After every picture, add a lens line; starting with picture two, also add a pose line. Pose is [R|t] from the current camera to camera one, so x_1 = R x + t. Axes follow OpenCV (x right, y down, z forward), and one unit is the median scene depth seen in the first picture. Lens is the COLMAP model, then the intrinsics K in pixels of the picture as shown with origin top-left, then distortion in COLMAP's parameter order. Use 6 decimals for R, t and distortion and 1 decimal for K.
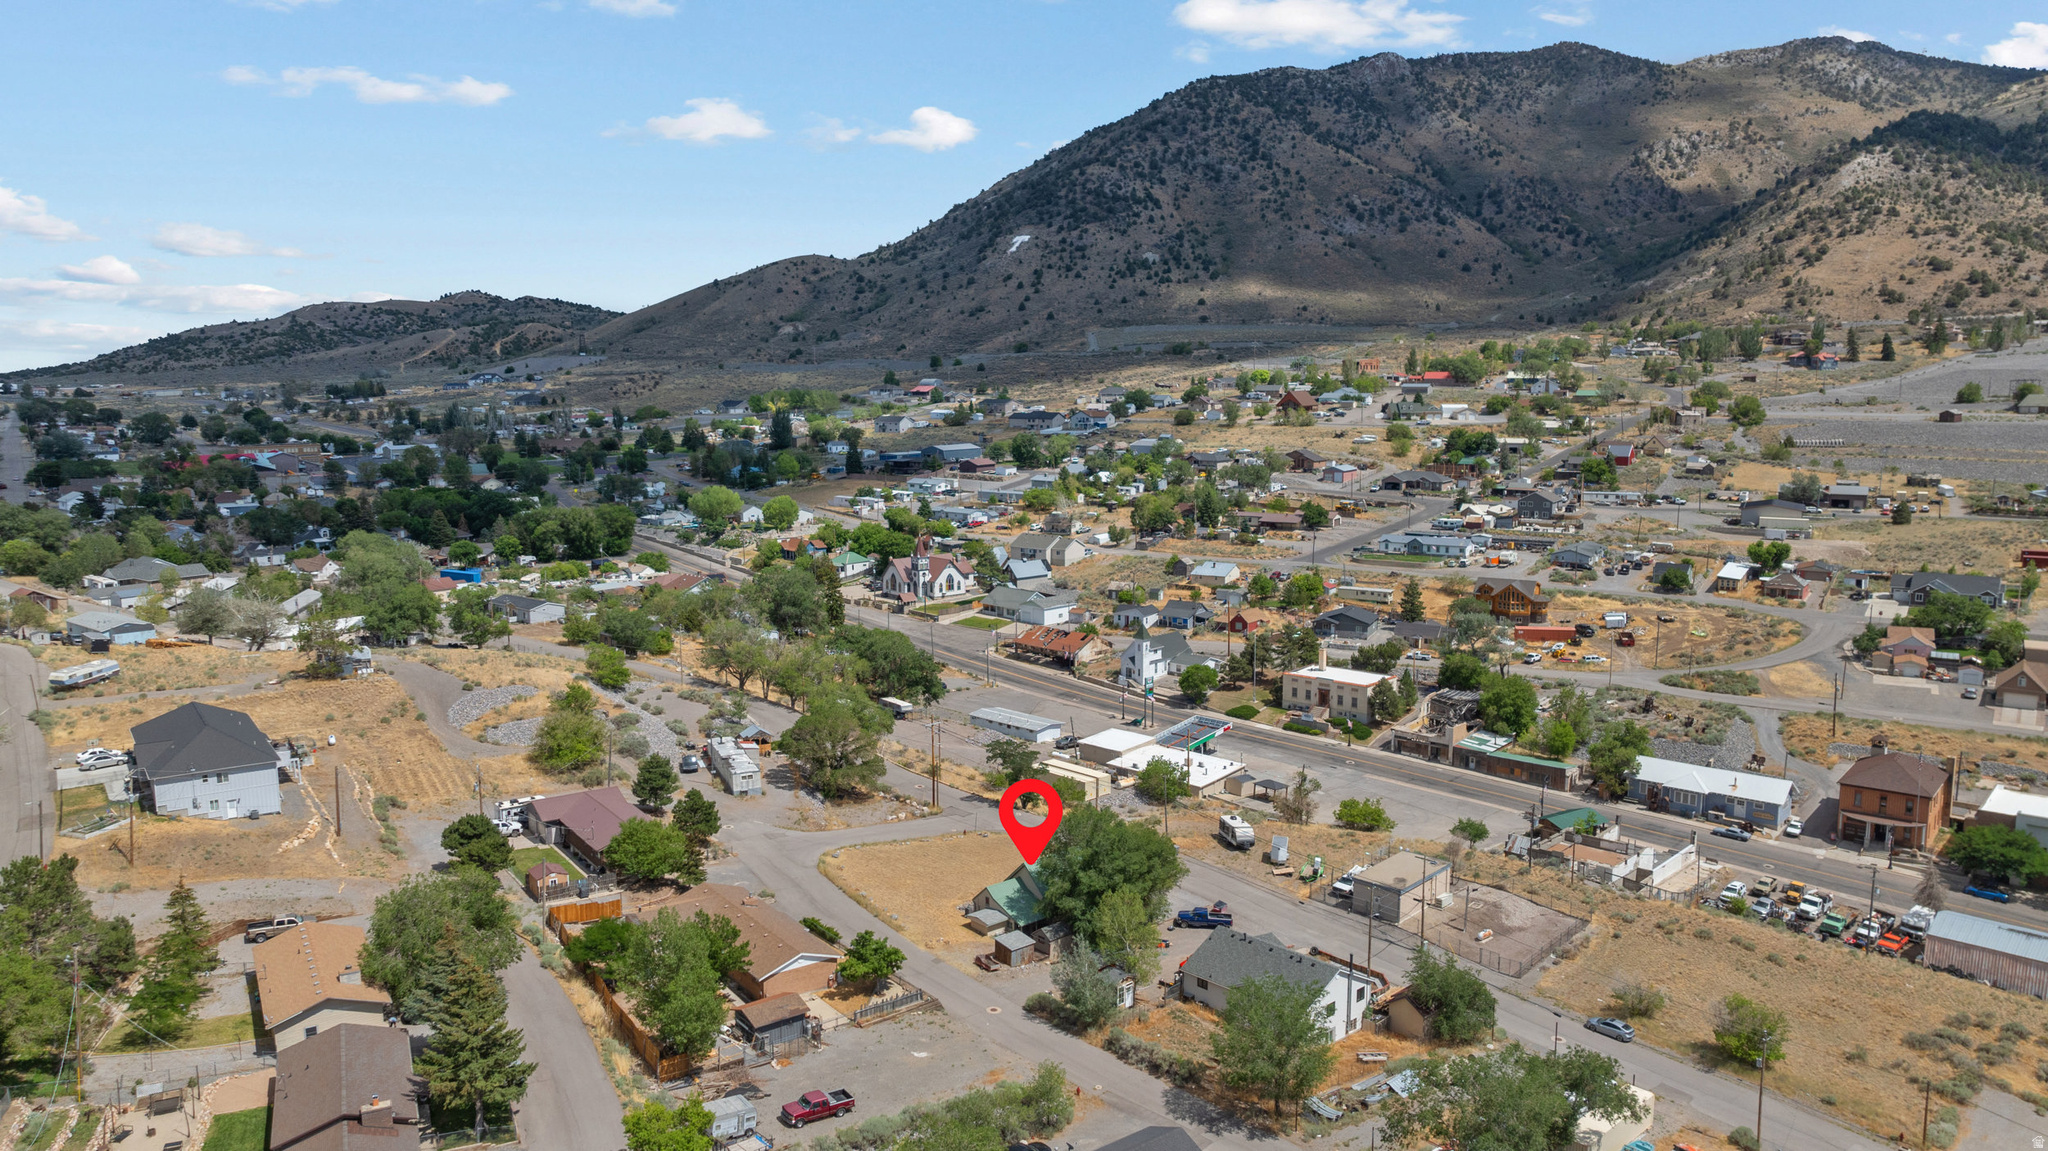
lens RADIAL K [[1432.8, 0, 1024.0], [0, 1432.8, 575.5], [0, 0, 1]] dist [-0.030065, 0.026400]
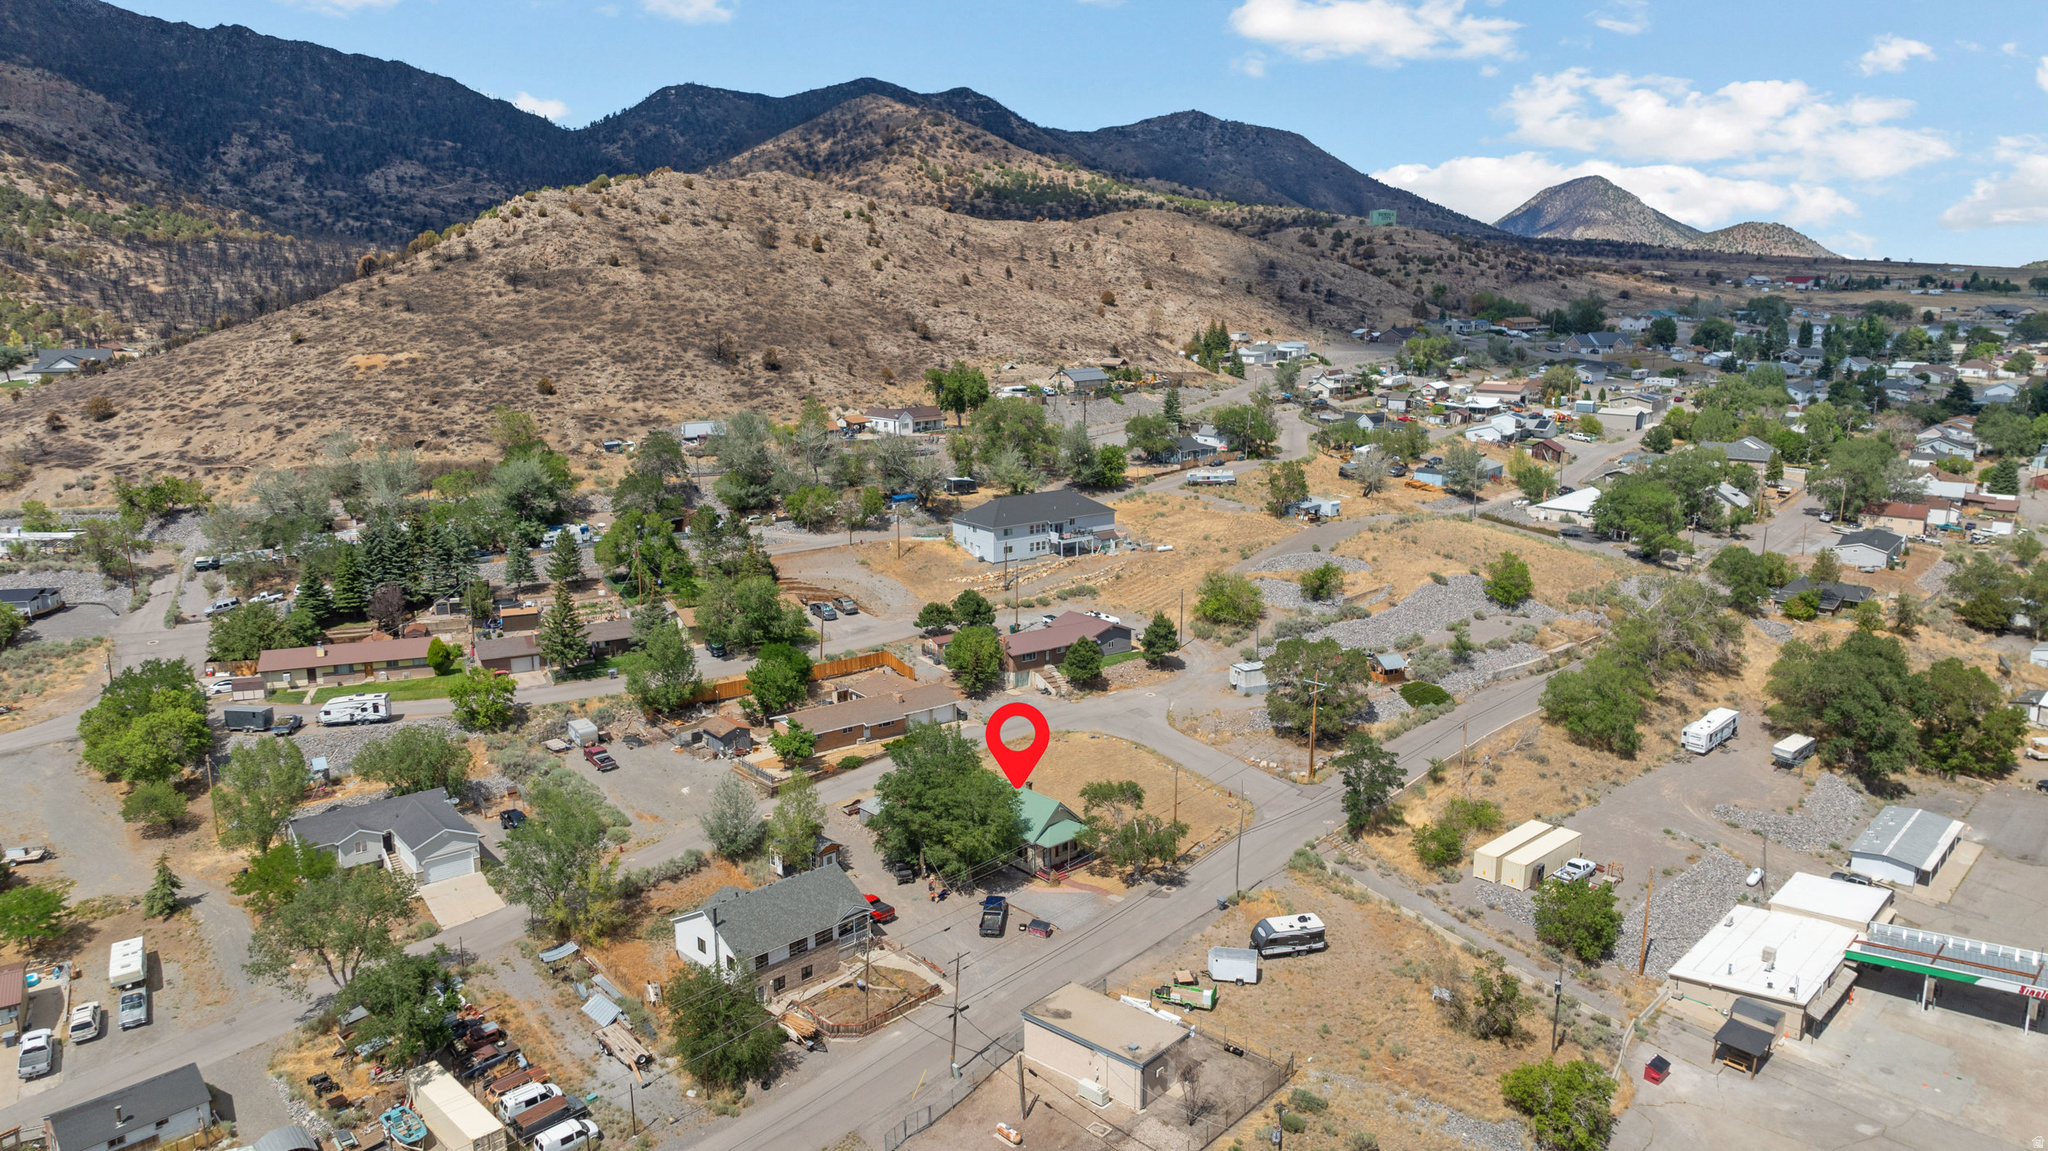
lens RADIAL K [[1432.8, 0, 1024.0], [0, 1432.8, 575.5], [0, 0, 1]] dist [-0.030065, 0.026400]
pose [[0.025092, 0.220943, -0.974964, 0.447451], [-0.140492, 0.966371, 0.215380, -0.070036], [0.989764, 0.131570, 0.055289, 0.459618]]
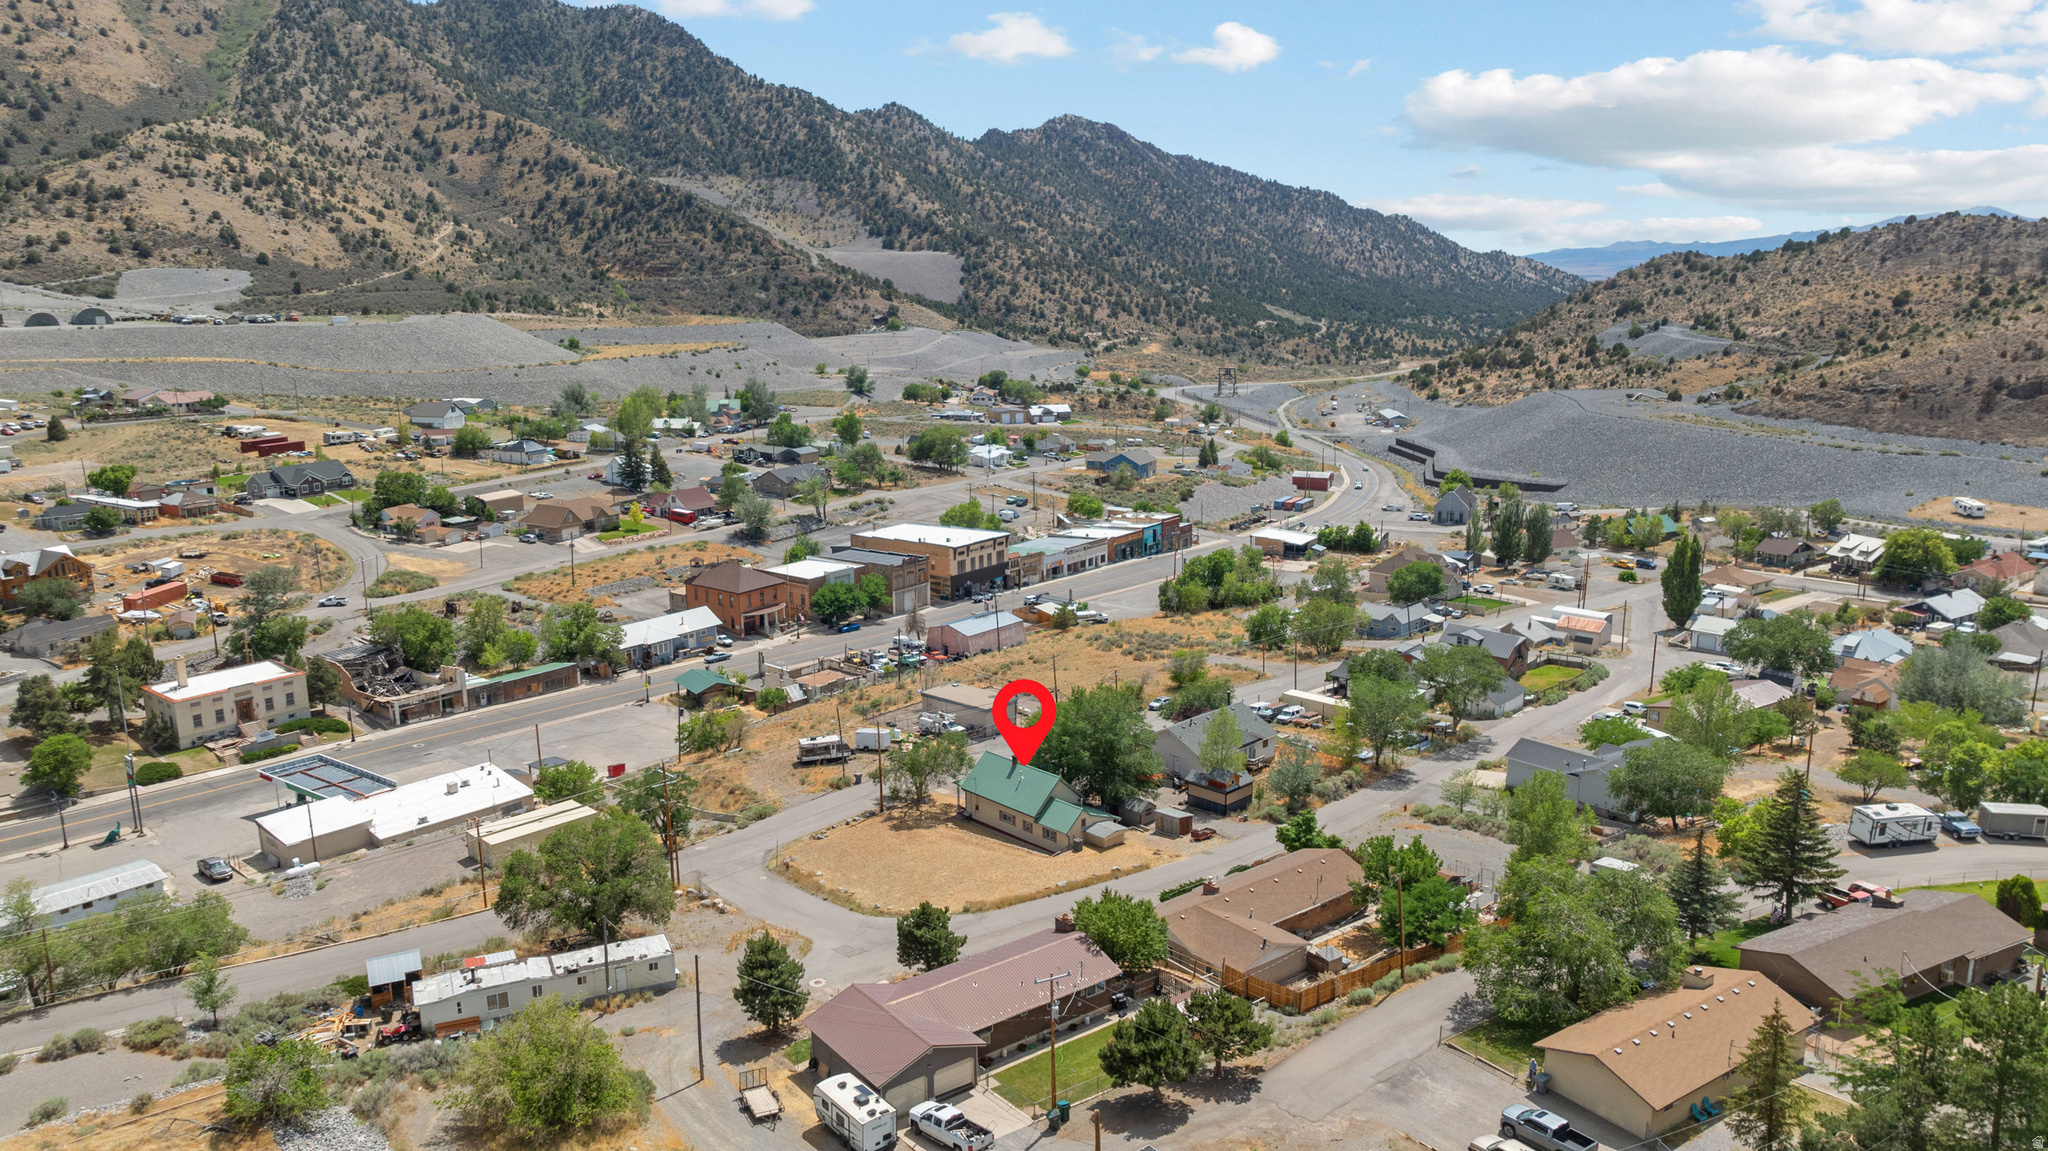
lens RADIAL K [[1432.8, 0, 1024.0], [0, 1432.8, 575.5], [0, 0, 1]] dist [-0.030065, 0.026400]
pose [[-0.037125, -0.212600, 0.976434, -0.436303], [0.158119, 0.963549, 0.215806, -0.066912], [-0.986722, 0.162405, -0.002156, 0.483080]]
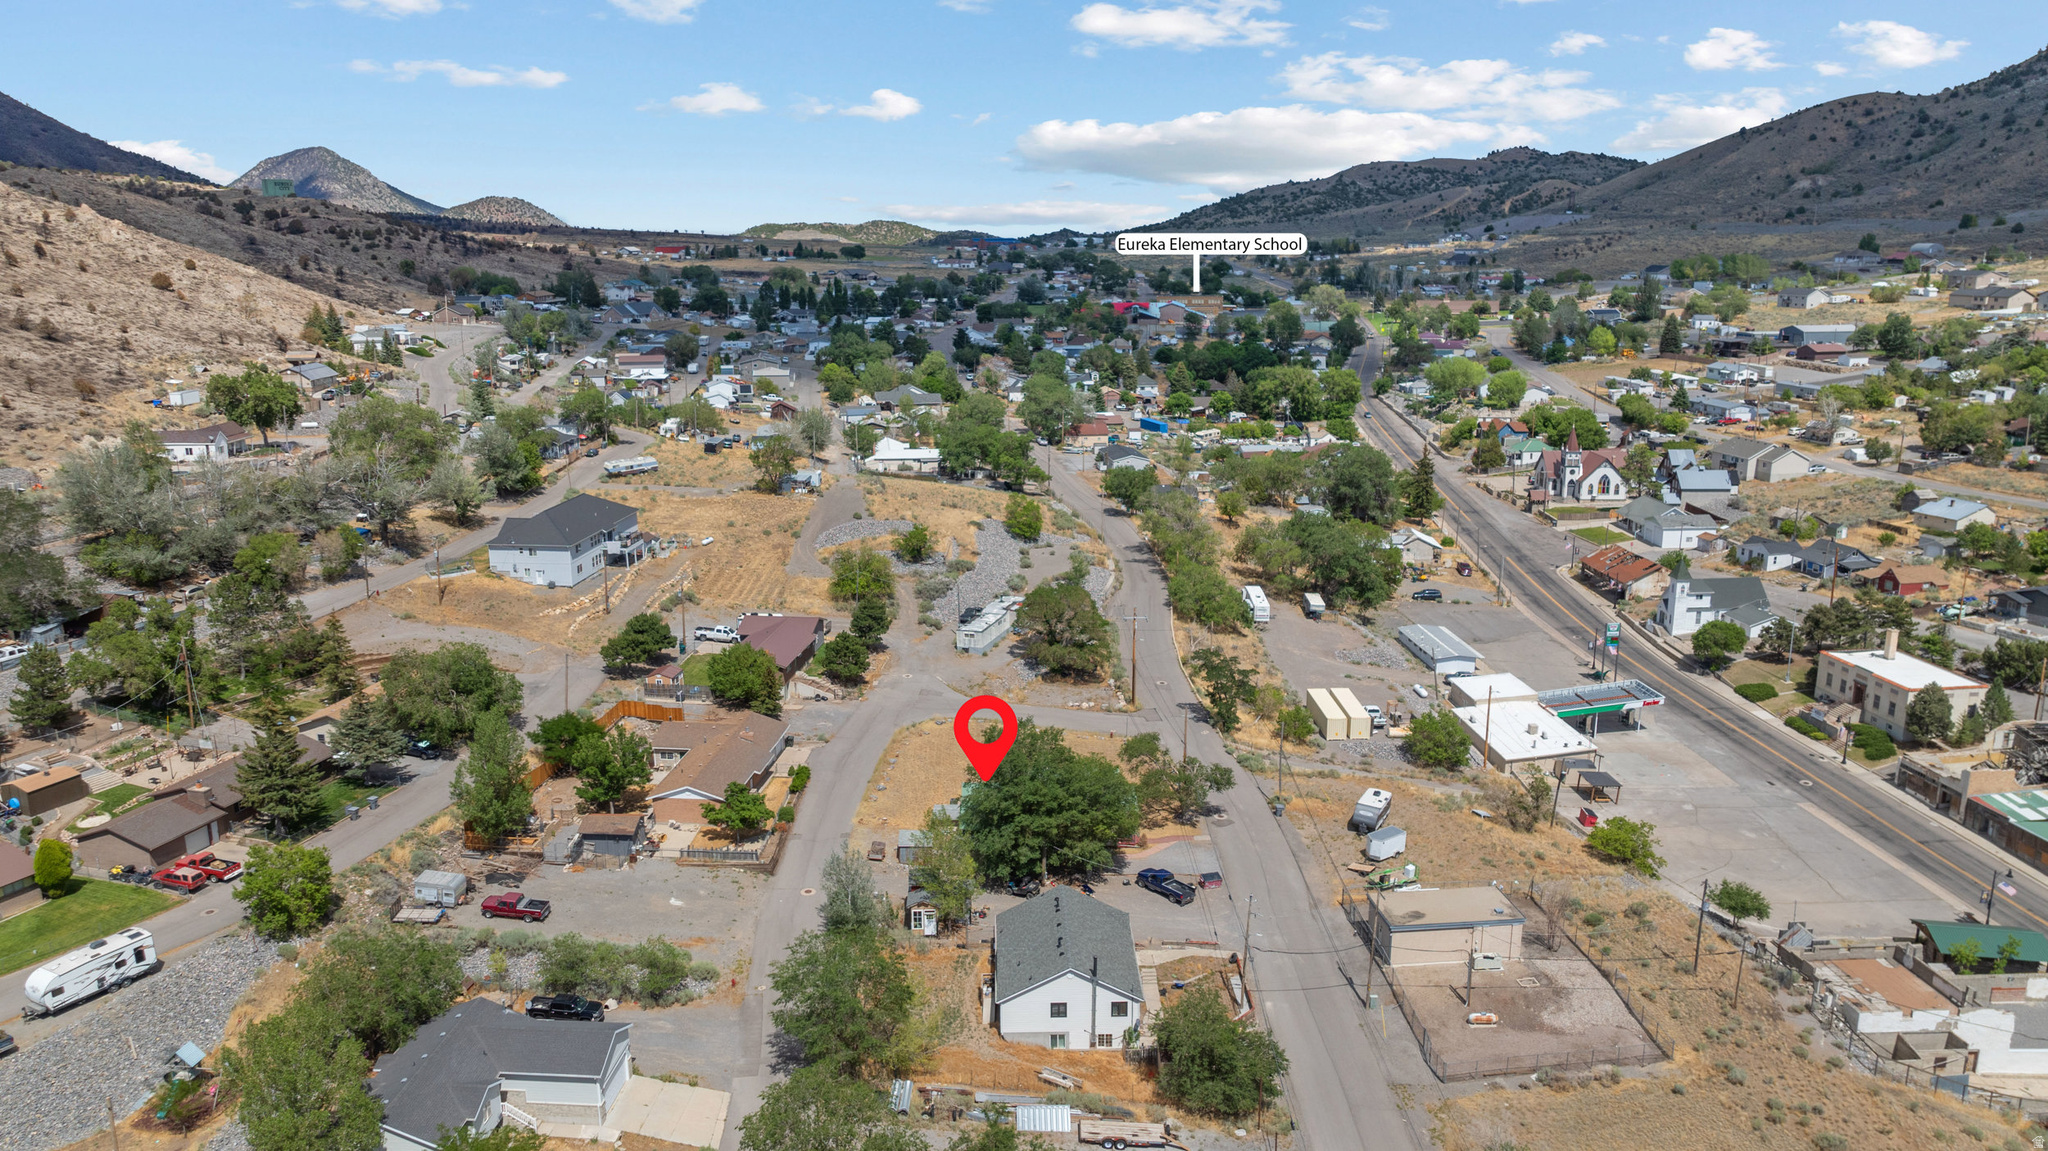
lens RADIAL K [[1432.8, 0, 1024.0], [0, 1432.8, 575.5], [0, 0, 1]] dist [-0.030065, 0.026400]
pose [[0.752933, 0.158355, -0.638761, 0.283801], [-0.096521, 0.986694, 0.130838, -0.023192], [0.650980, -0.036859, 0.758199, 0.145493]]
